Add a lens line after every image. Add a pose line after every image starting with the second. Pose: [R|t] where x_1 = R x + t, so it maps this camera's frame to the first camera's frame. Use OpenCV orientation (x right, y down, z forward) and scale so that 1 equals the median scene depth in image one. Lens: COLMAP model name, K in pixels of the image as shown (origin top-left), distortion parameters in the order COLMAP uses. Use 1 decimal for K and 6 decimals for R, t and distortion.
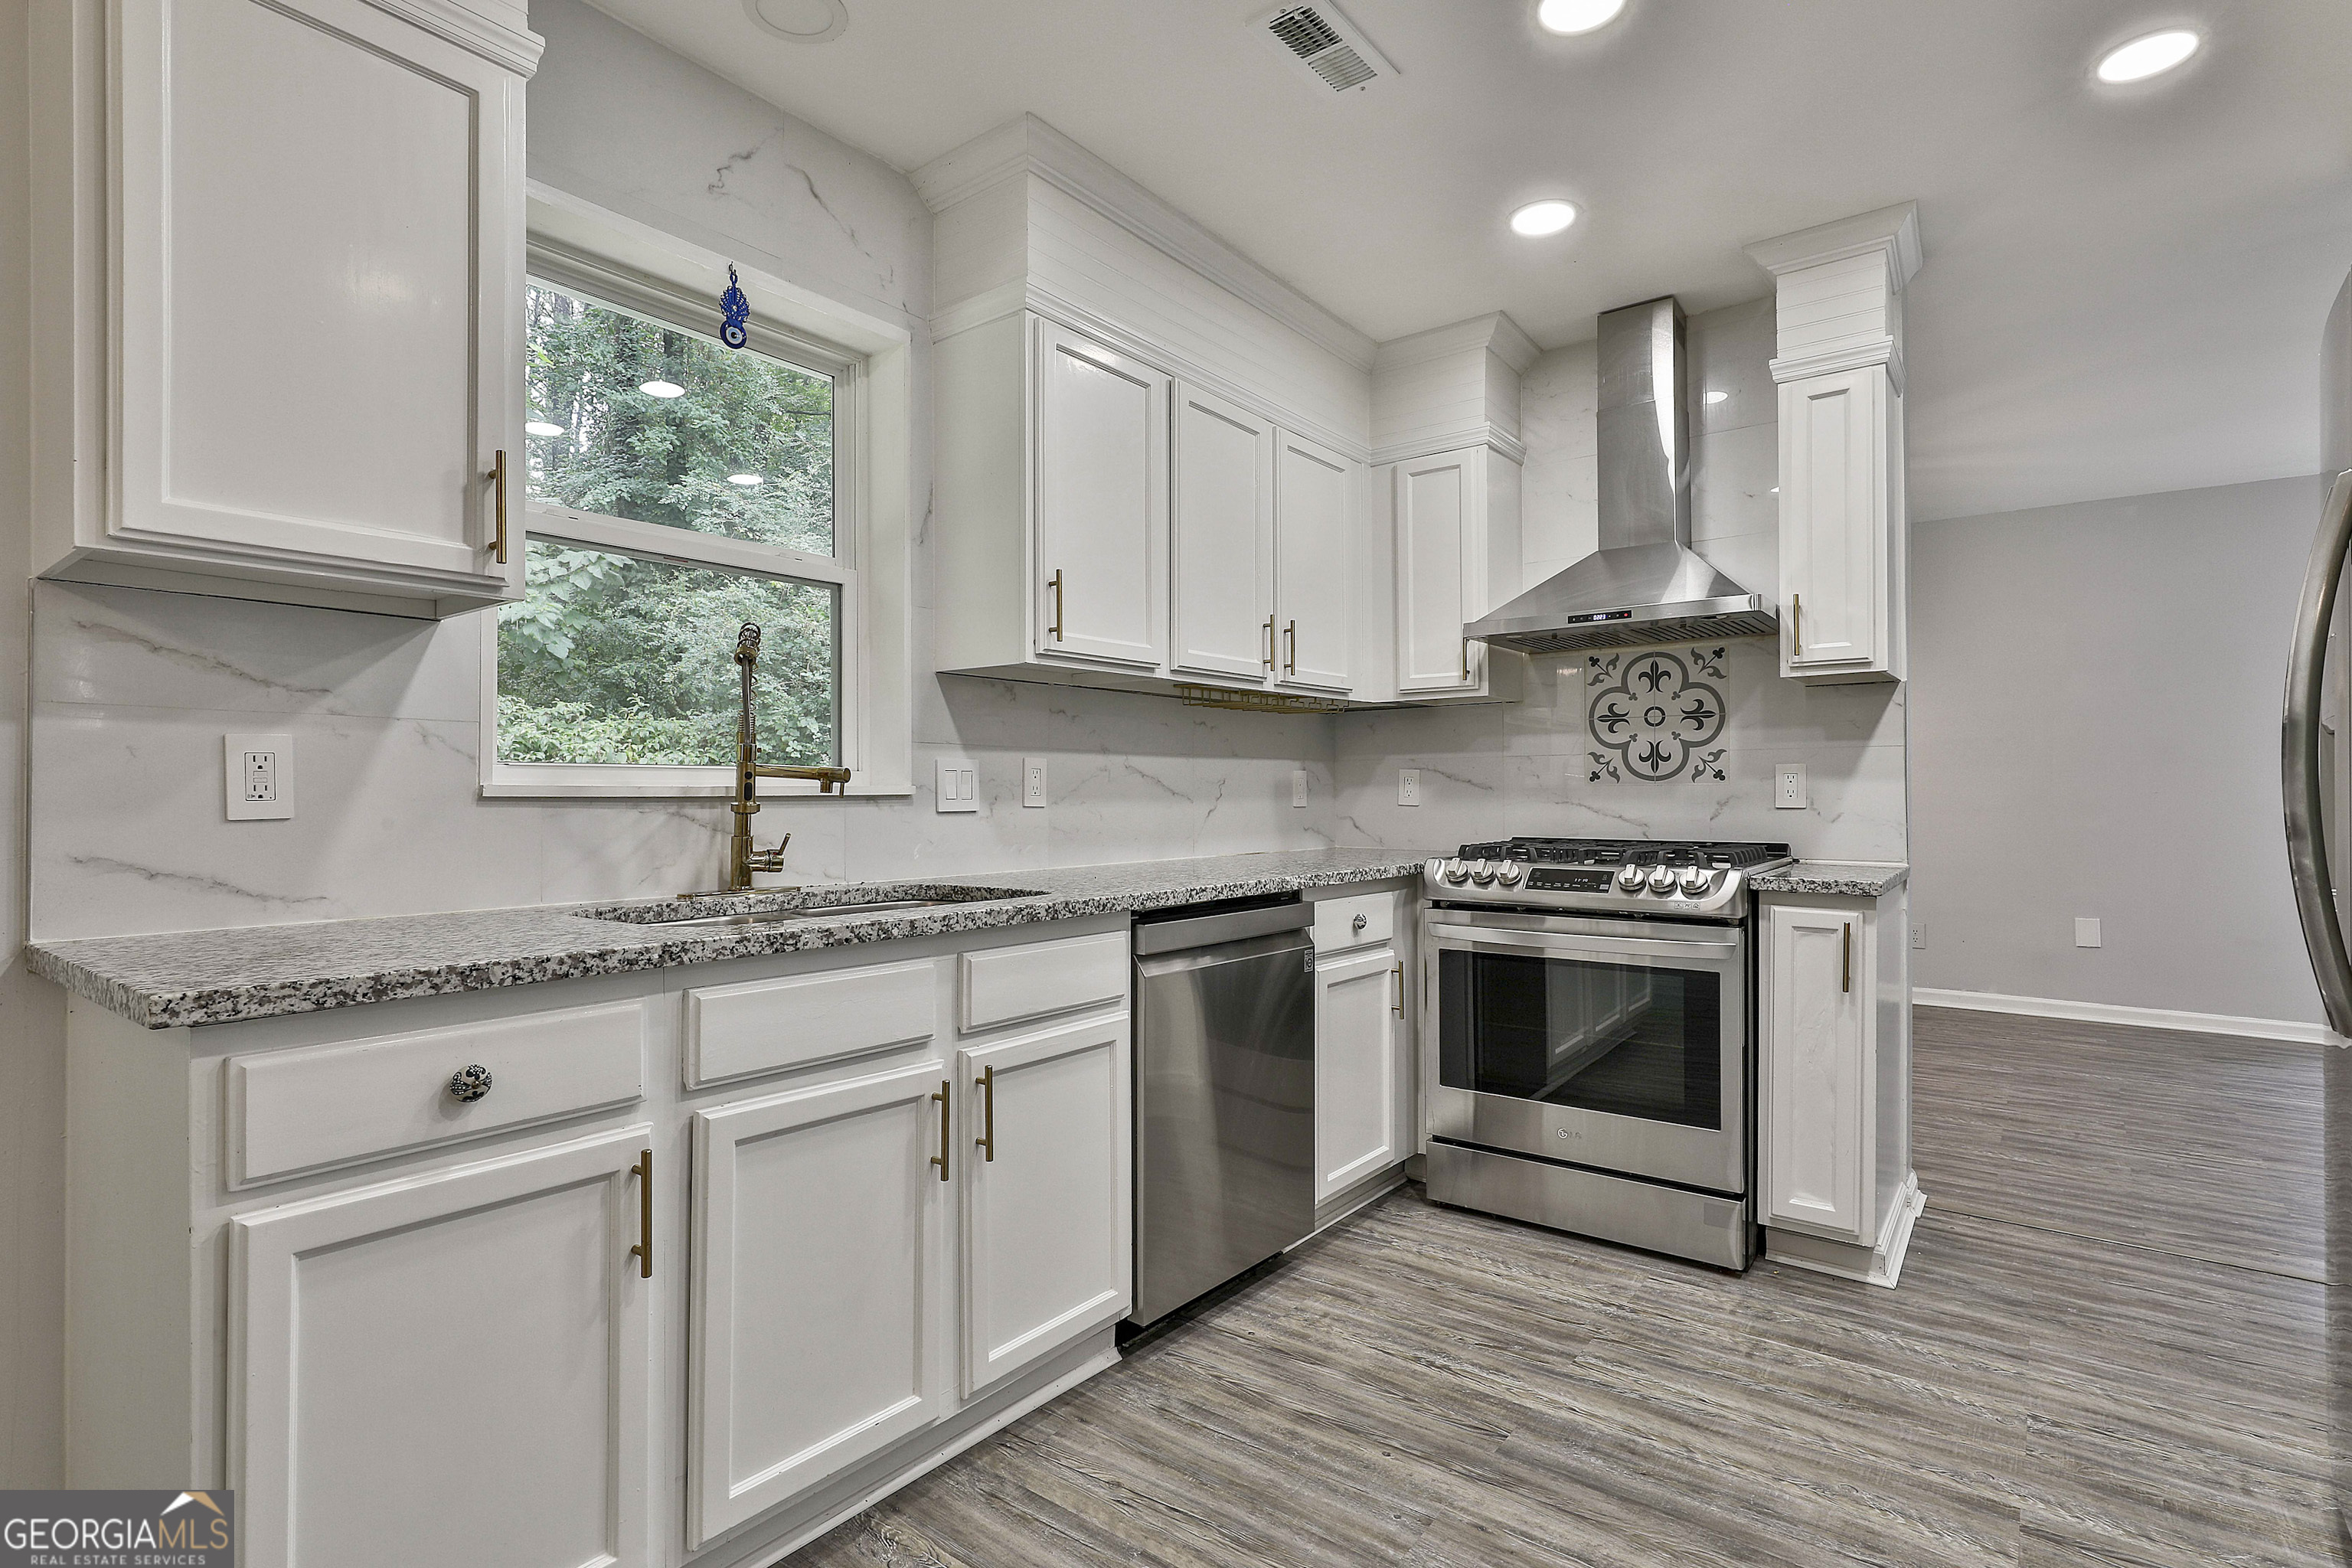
lens RADIAL K [[1137.1, 0, 1176.0], [0, 1137.1, 784.0], [0, 0, 1]] dist [-0.004778, 0.004805]
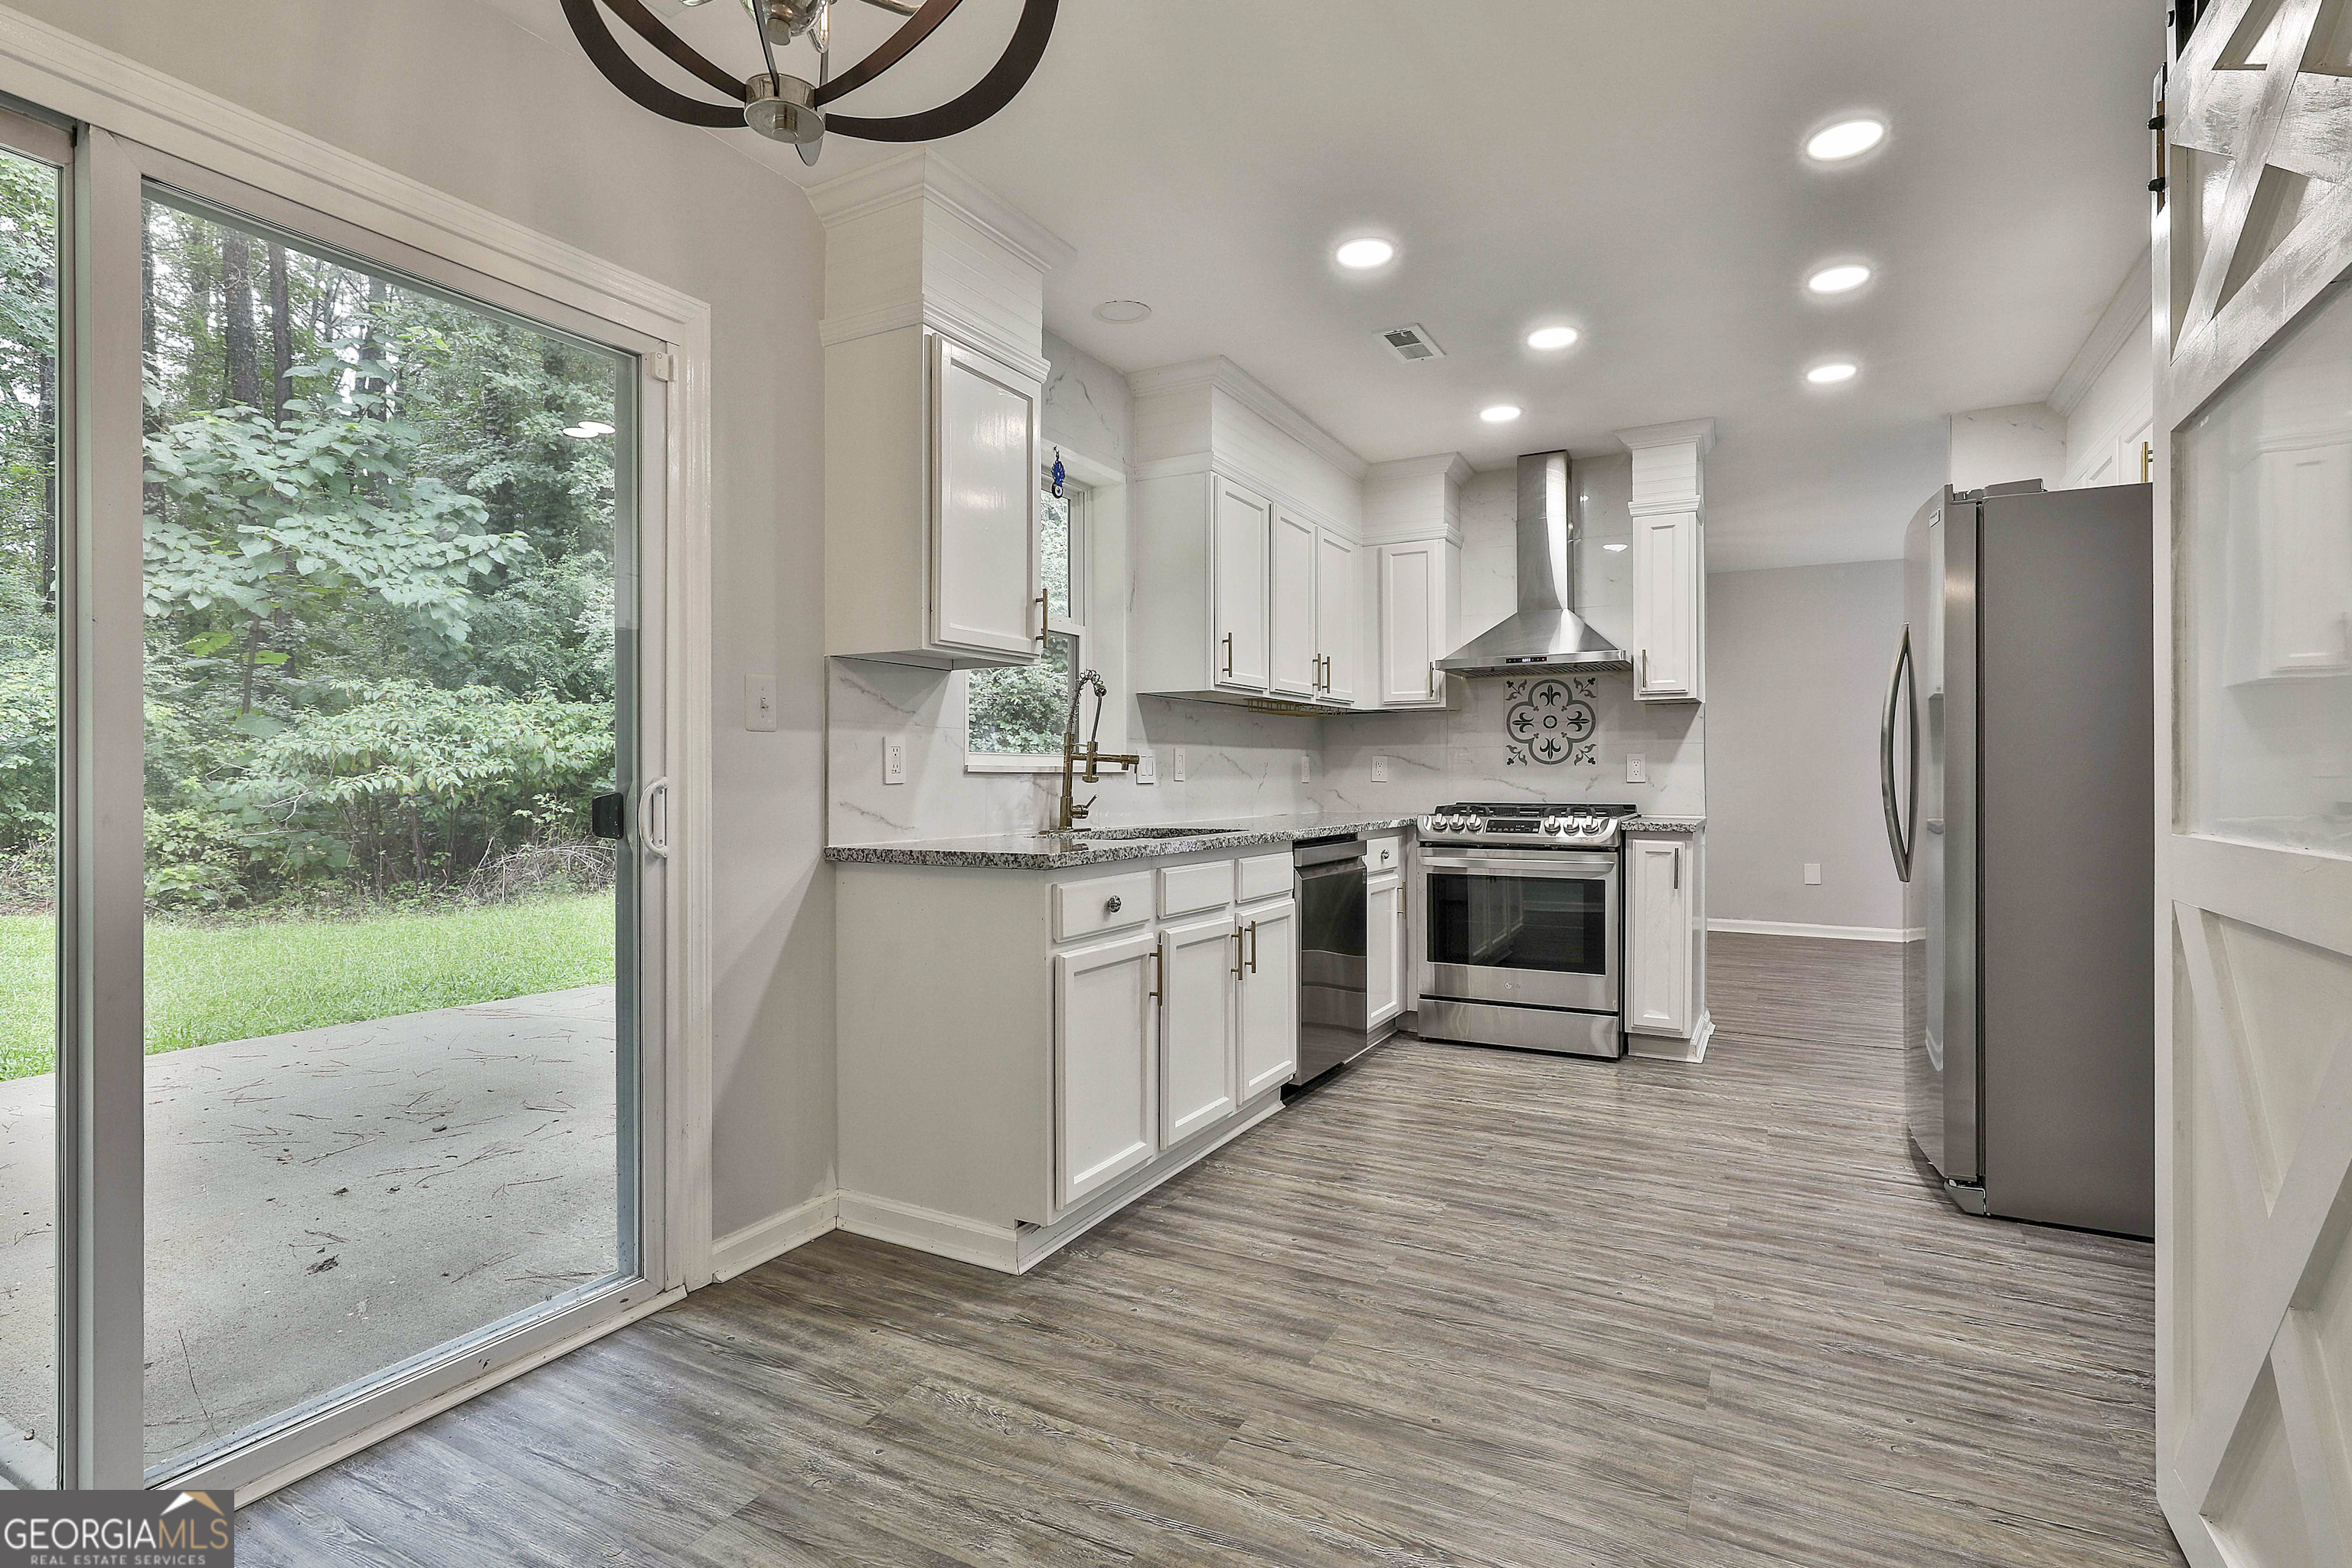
lens RADIAL K [[1149.5, 0, 1163.5], [0, 1149.5, 772.2], [0, 0, 1]] dist [-0.002398, -0.000148]
pose [[0.988001, 0.001399, 0.154442, -0.400197], [-0.002017, 0.999991, 0.003843, 0.003181], [-0.154435, -0.004108, 0.987994, -0.534528]]
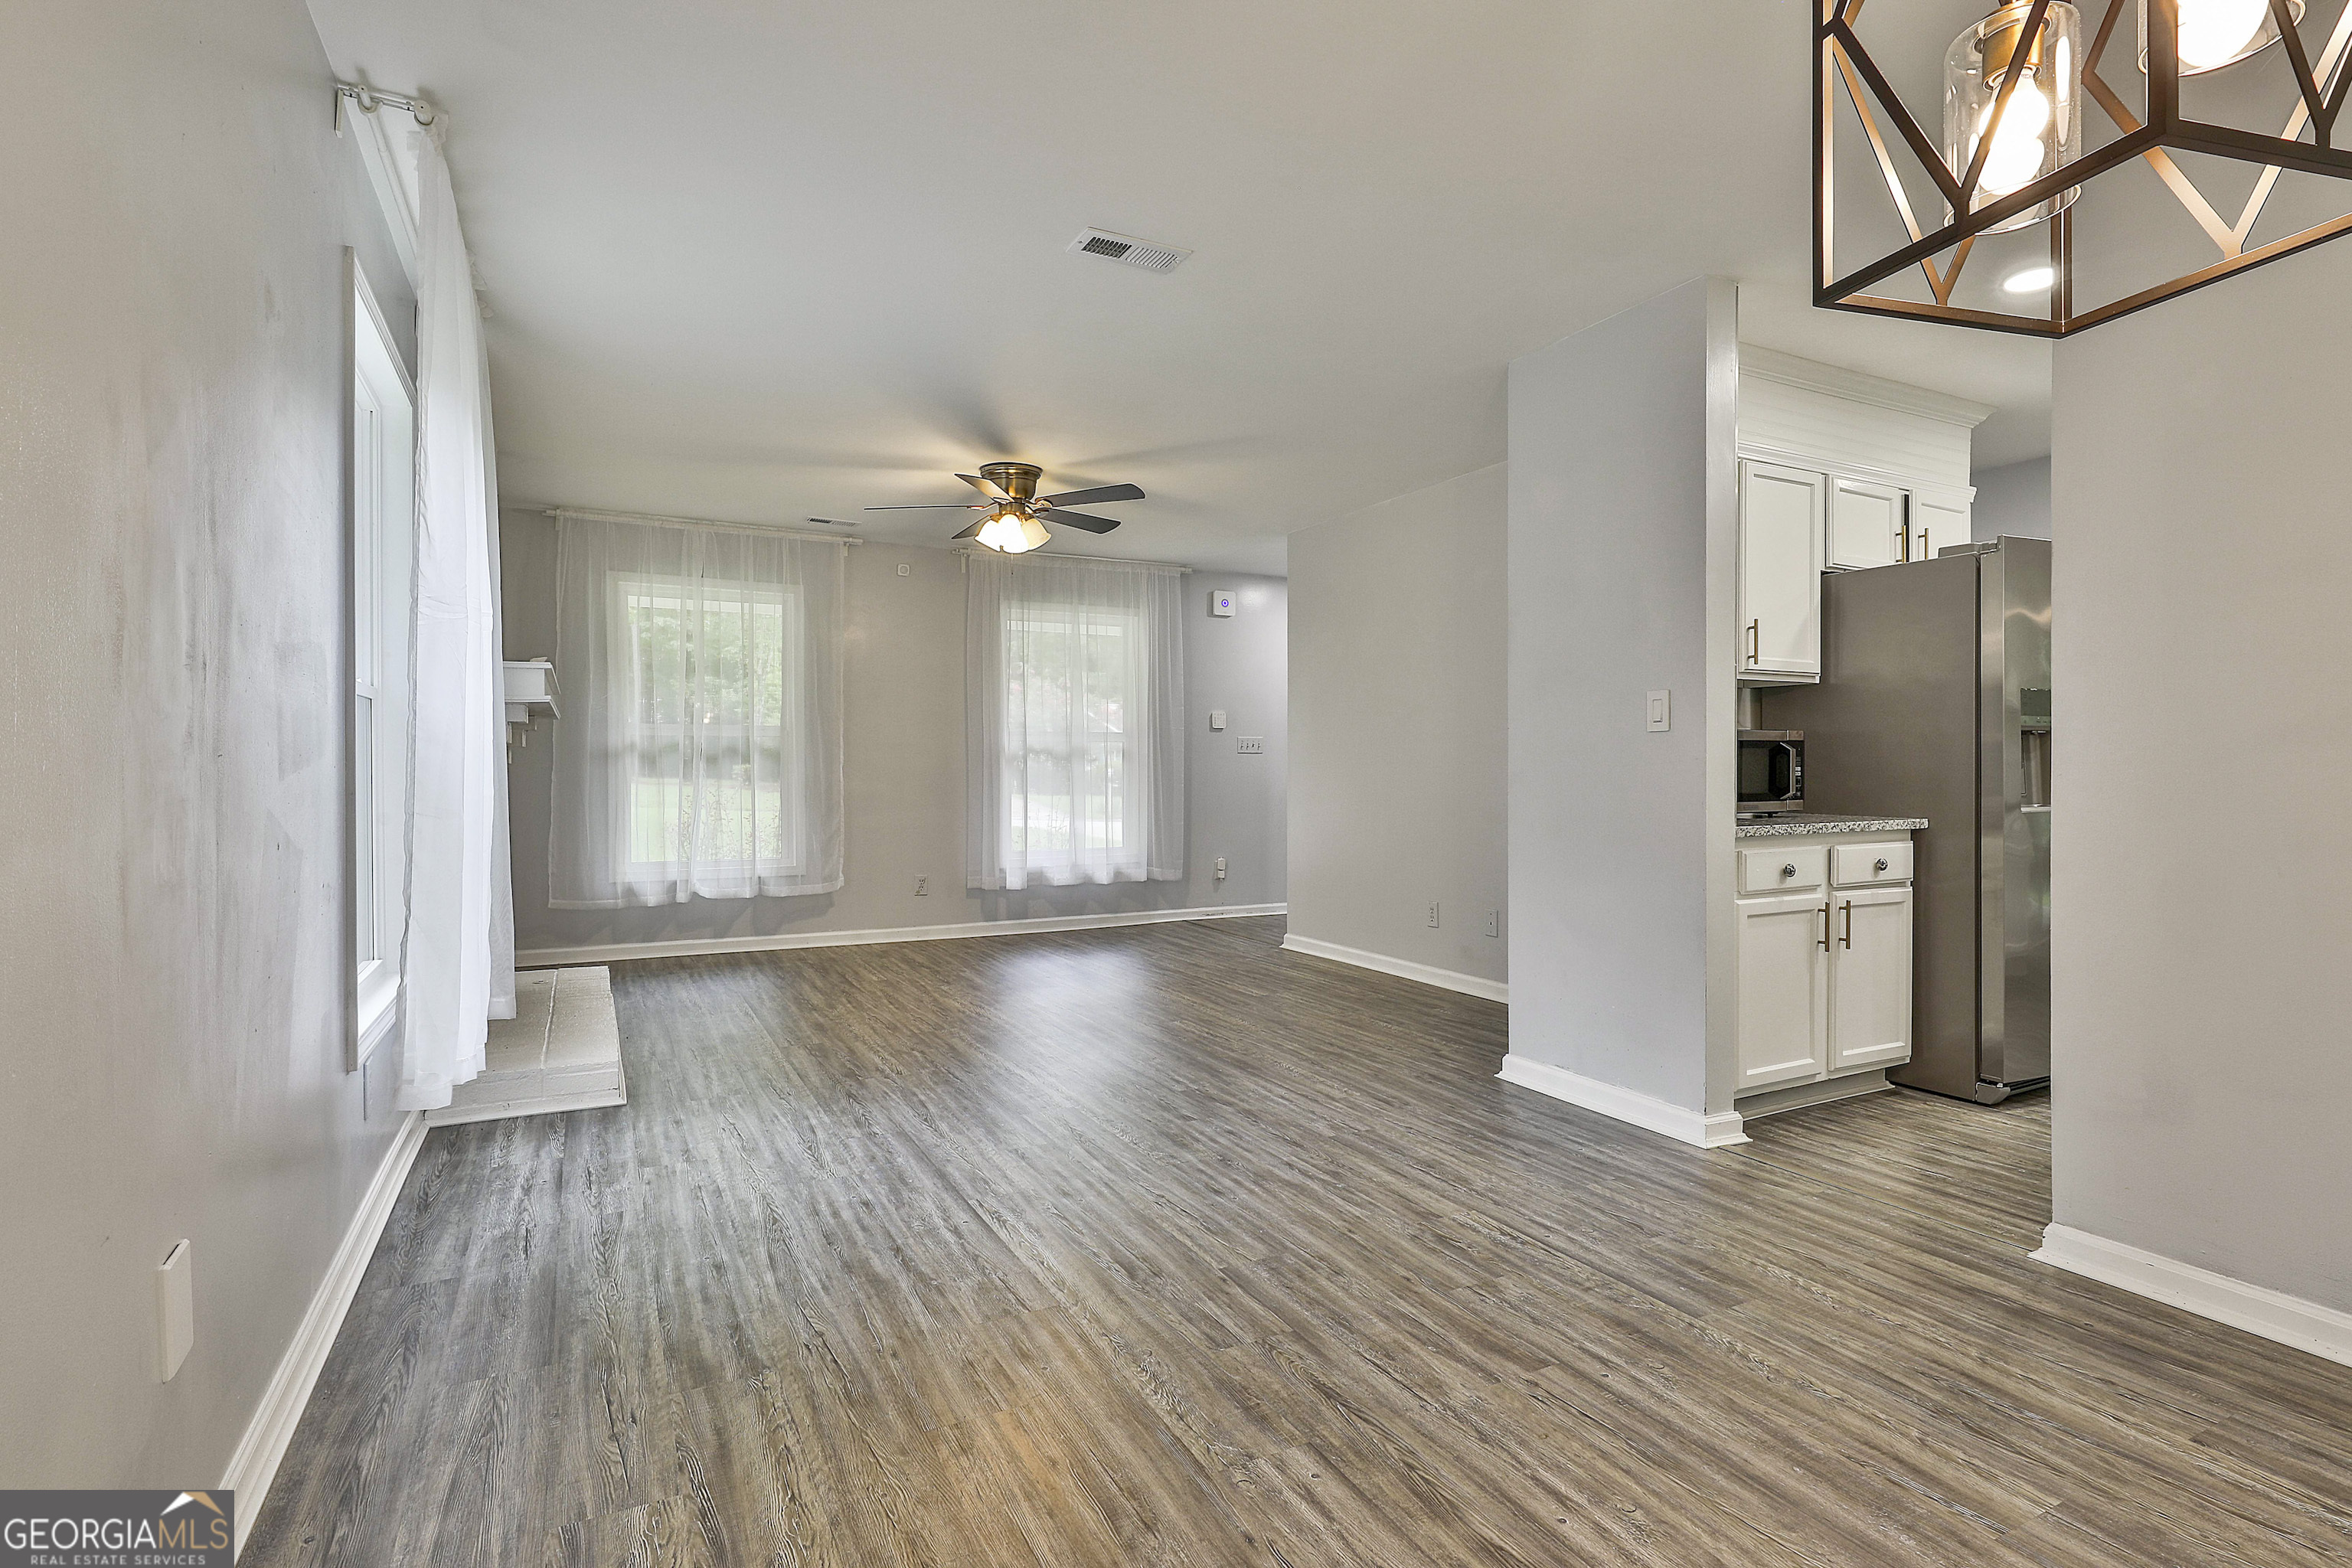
lens RADIAL K [[1144.9, 0, 1185.1], [0, 1144.9, 768.8], [0, 0, 1]] dist [-0.011813, 0.001540]
pose [[-0.907236, -0.000303, 0.420622, 0.994487], [-0.003350, 0.999973, -0.006505, 0.026193], [-0.420609, -0.007310, -0.907213, 2.297105]]
